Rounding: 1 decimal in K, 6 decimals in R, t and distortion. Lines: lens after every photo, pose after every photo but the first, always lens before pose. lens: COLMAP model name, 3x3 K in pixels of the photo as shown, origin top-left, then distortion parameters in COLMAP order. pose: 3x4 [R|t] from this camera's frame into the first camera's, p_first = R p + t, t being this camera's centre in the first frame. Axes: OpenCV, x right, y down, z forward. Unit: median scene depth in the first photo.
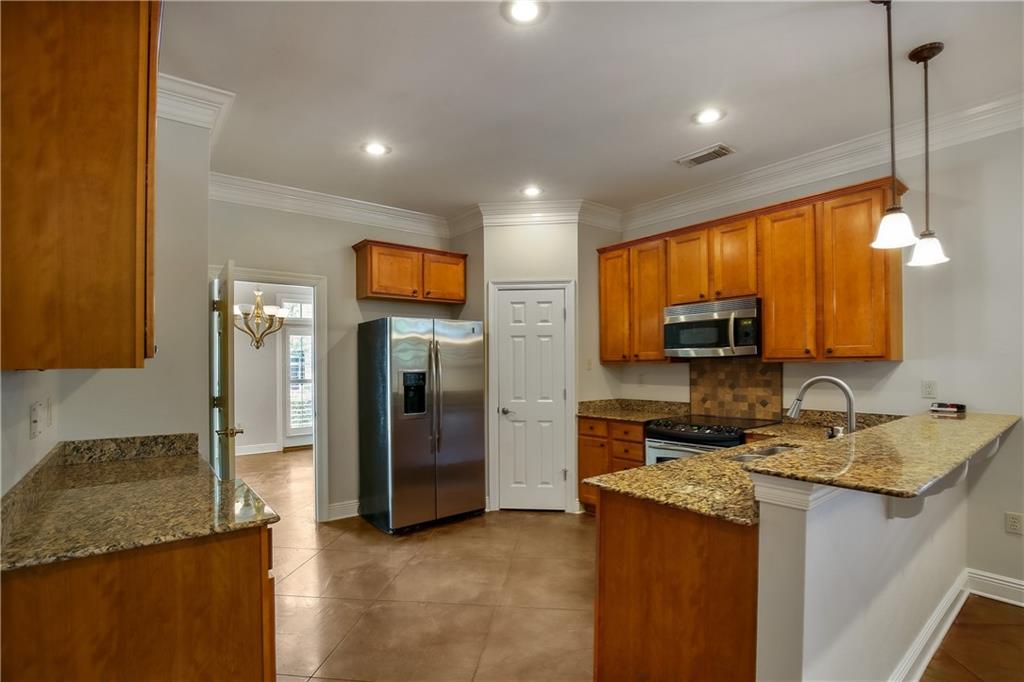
lens RADIAL K [[483.5, 0, 518.5], [0, 483.5, 375.5], [0, 0, 1]] dist [-0.005203, -0.000401]
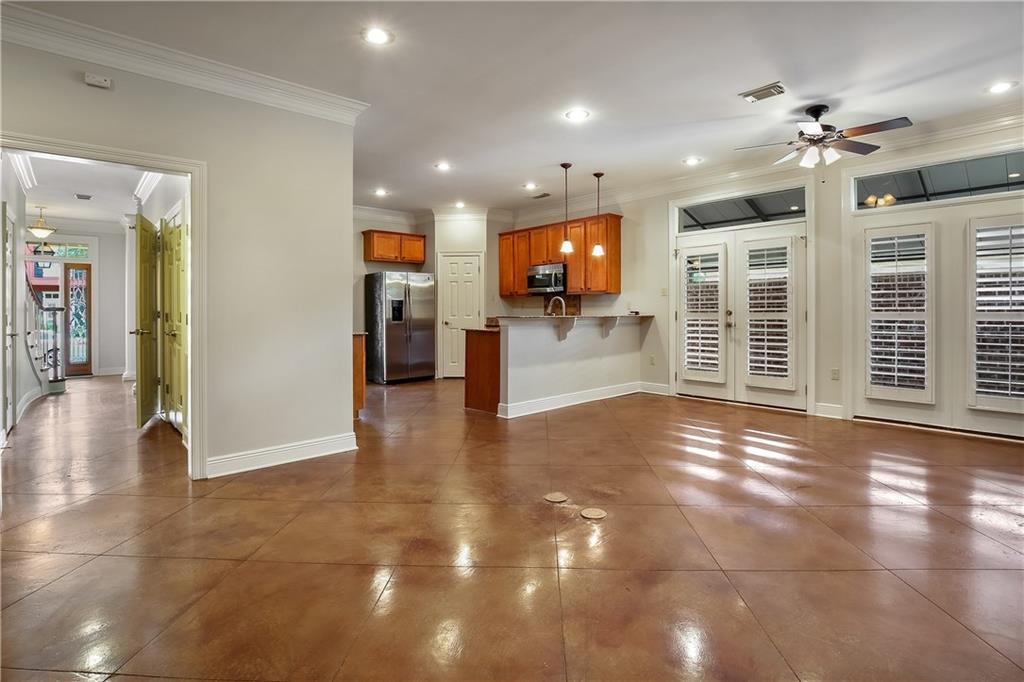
lens RADIAL K [[483.5, 0, 501.5], [0, 483.5, 311.0], [0, 0, 1]] dist [-0.005203, -0.000401]
pose [[0.999301, -0.000504, 0.037371, 0.117996], [0.001286, 0.999781, -0.020902, 0.070677], [-0.037352, 0.020935, 0.999083, -0.872868]]
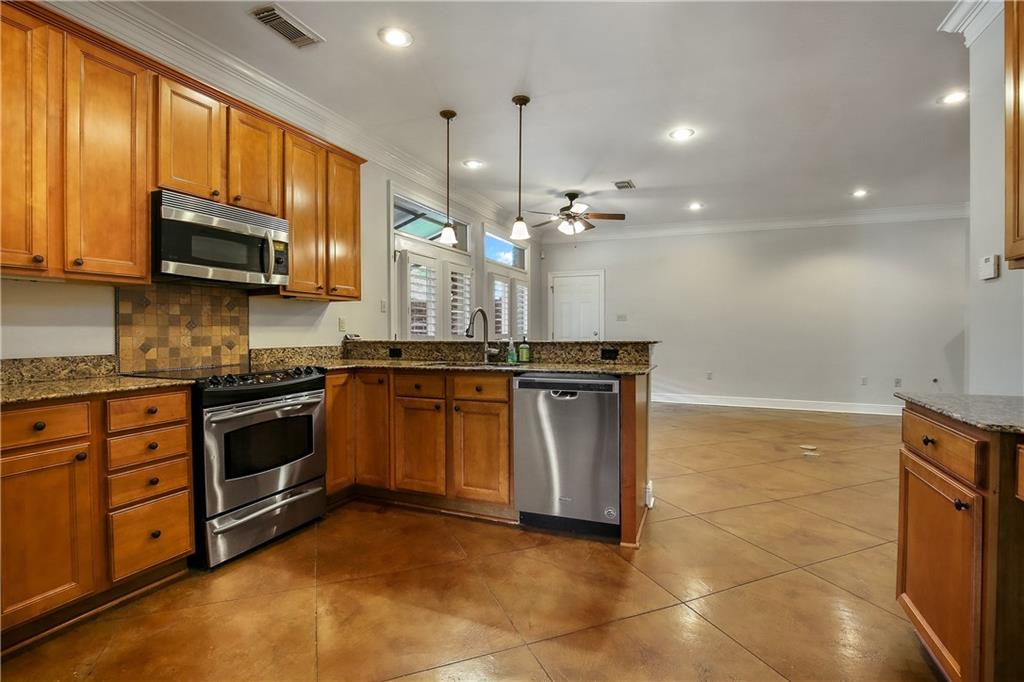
lens RADIAL K [[483.5, 0, 512.9], [0, 483.5, 338.9], [0, 0, 1]] dist [-0.005203, -0.000401]
pose [[-0.462177, -0.005780, 0.886769, -0.386736], [0.026048, 0.999459, 0.020091, 0.037754], [-0.886405, 0.032384, -0.461776, 0.836286]]
